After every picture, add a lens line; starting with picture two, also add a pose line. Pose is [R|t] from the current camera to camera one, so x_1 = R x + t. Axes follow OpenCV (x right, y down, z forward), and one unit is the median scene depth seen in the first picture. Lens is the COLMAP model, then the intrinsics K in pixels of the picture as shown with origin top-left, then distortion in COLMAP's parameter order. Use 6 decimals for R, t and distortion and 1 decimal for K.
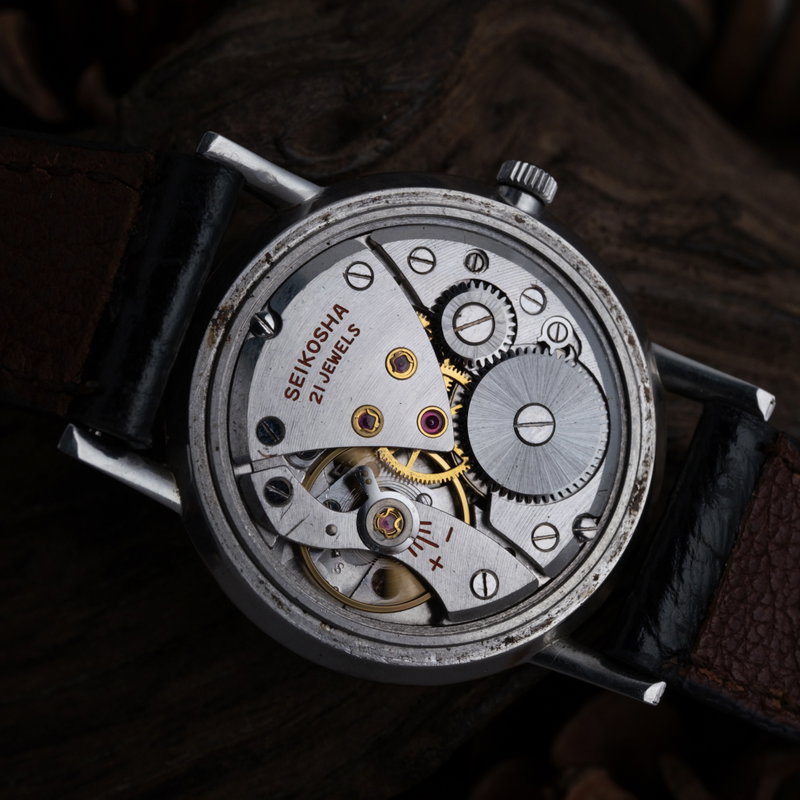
lens RADIAL K [[1394.1, 0, 400.0], [0, 1394.1, 400.0], [0, 0, 1]] dist [0.153718, 0.095396]
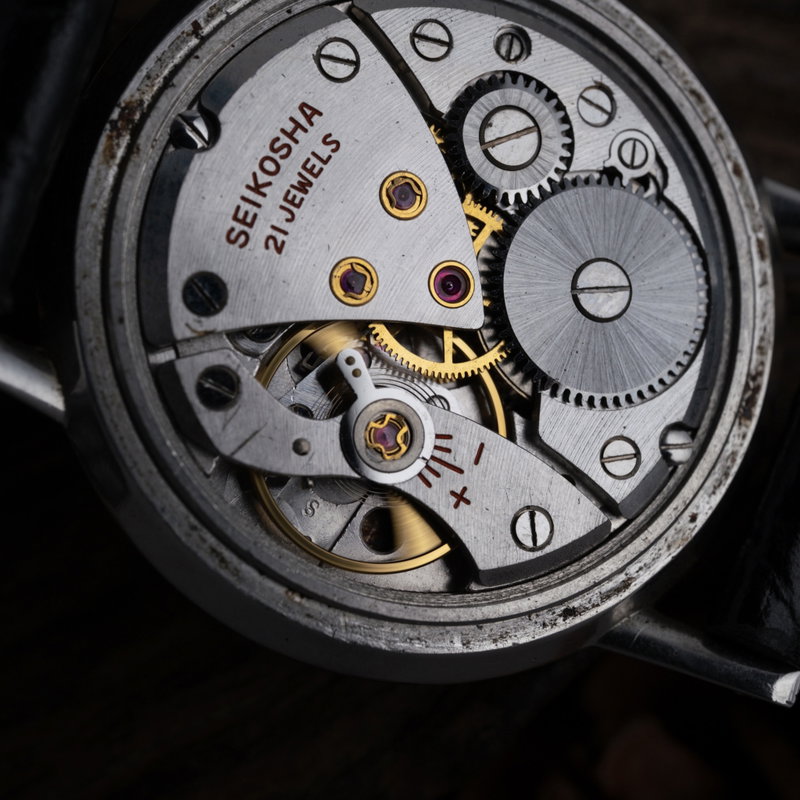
lens RADIAL K [[1394.1, 0, 400.0], [0, 1394.1, 400.0], [0, 0, 1]] dist [0.153718, 0.095396]
pose [[0.998409, -0.010537, 0.055389, -0.037858], [0.010862, 0.999925, -0.005577, 0.073294], [-0.055326, 0.006170, 0.998449, 0.339156]]
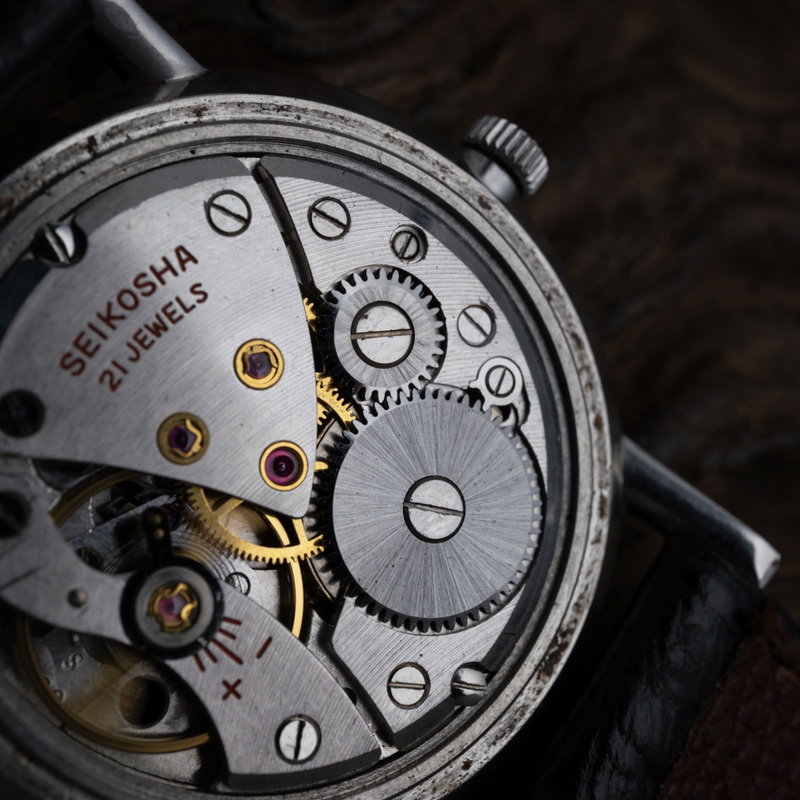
lens RADIAL K [[1394.1, 0, 400.0], [0, 1394.1, 400.0], [0, 0, 1]] dist [0.153718, 0.095396]
pose [[0.960199, 0.251805, 0.120878, -0.009955], [-0.243756, 0.966732, -0.077541, 0.022905], [-0.136382, 0.044990, 0.989634, 0.362344]]
